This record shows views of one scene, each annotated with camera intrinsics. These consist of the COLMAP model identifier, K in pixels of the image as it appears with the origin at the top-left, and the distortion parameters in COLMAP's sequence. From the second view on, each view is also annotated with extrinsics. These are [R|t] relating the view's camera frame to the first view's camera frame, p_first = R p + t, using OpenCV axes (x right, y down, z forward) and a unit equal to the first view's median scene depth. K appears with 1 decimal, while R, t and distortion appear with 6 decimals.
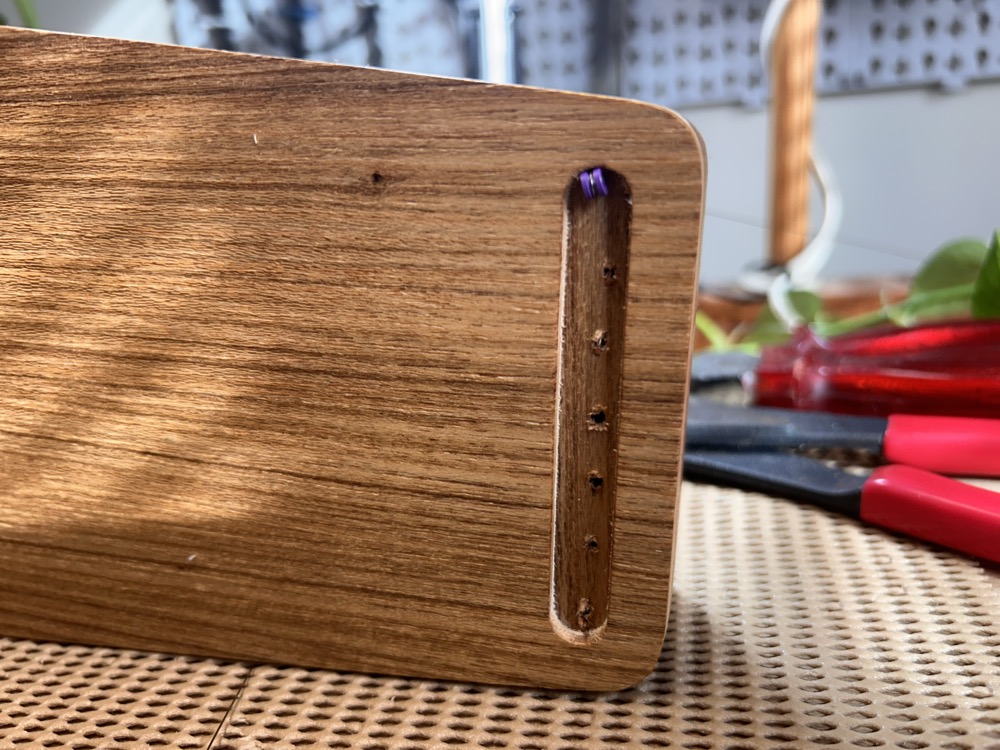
lens RADIAL K [[776.9, 0, 509.5], [0, 776.9, 368.0], [0, 0, 1]] dist [-0.005776, -0.033433]
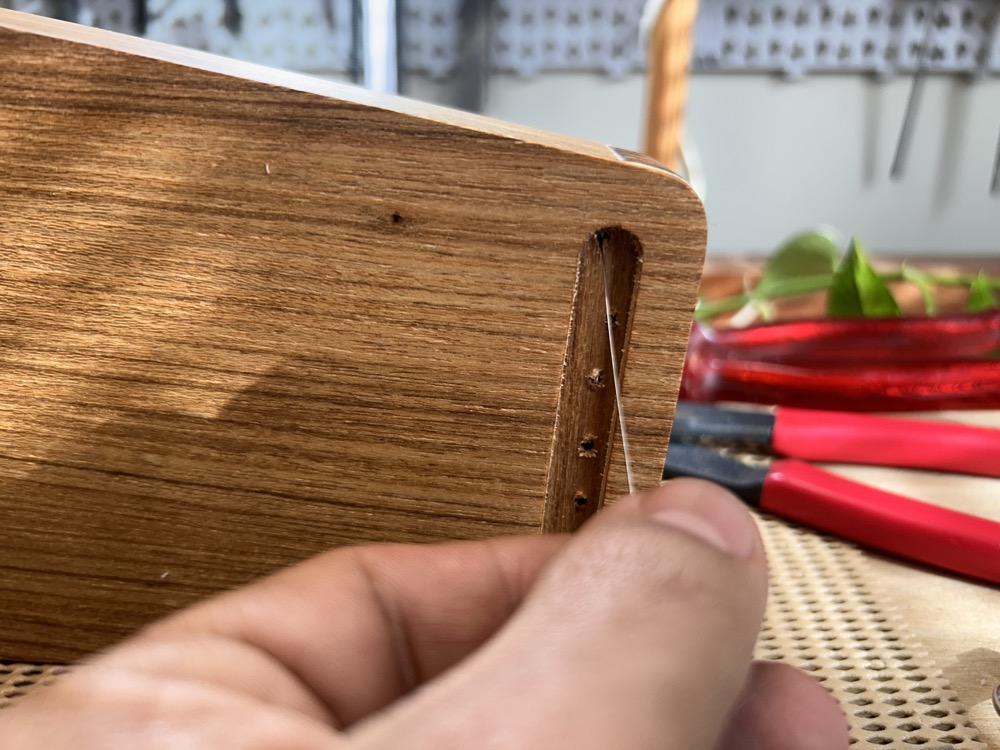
lens RADIAL K [[776.9, 0, 502.9], [0, 776.9, 368.1], [0, 0, 1]] dist [-0.005776, -0.033433]
pose [[0.978160, 0.012406, 0.207483, -0.225810], [-0.028093, 0.996948, 0.072834, -0.118095], [-0.205946, -0.077072, 0.975523, -0.035572]]
